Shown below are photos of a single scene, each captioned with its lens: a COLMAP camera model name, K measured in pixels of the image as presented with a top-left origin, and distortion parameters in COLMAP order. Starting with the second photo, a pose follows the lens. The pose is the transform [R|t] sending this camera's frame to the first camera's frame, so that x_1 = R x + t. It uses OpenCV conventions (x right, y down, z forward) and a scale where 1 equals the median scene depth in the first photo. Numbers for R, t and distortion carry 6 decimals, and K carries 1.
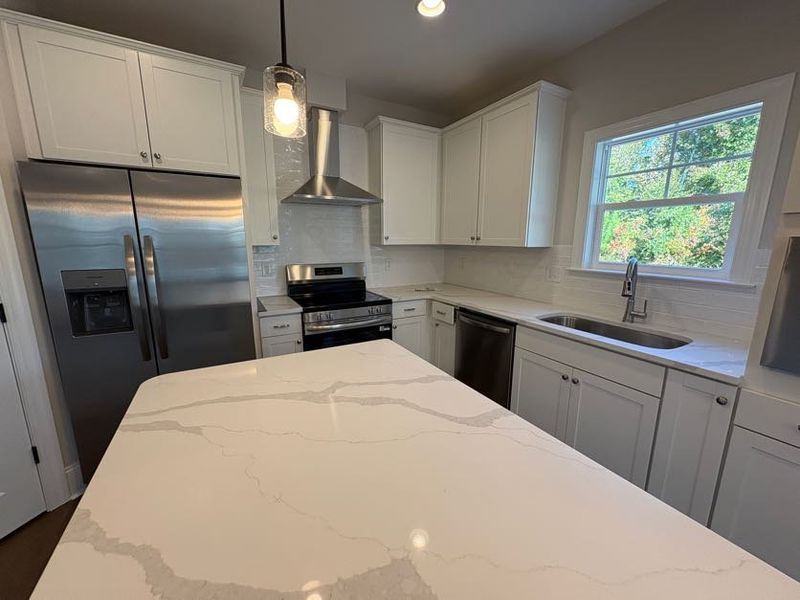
lens RADIAL K [[316.4, 0, 399.6], [0, 316.4, 300.3], [0, 0, 1]] dist [0.000028, 0.000118]
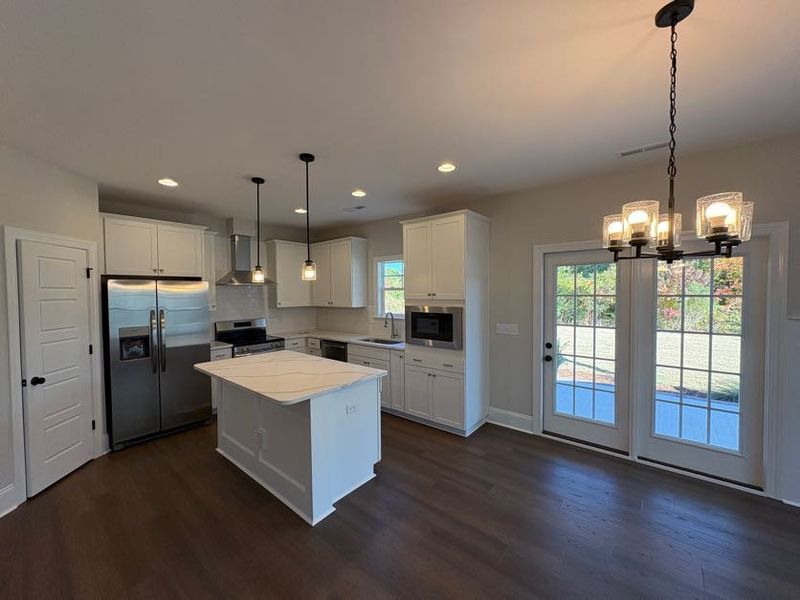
lens RADIAL K [[316.4, 0, 399.6], [0, 316.4, 300.3], [0, 0, 1]] dist [0.000028, 0.000118]
pose [[0.934586, -0.023861, 0.354937, -0.047919], [0.081987, 0.985336, -0.149640, 0.115549], [-0.346161, 0.168951, 0.922837, -0.975853]]
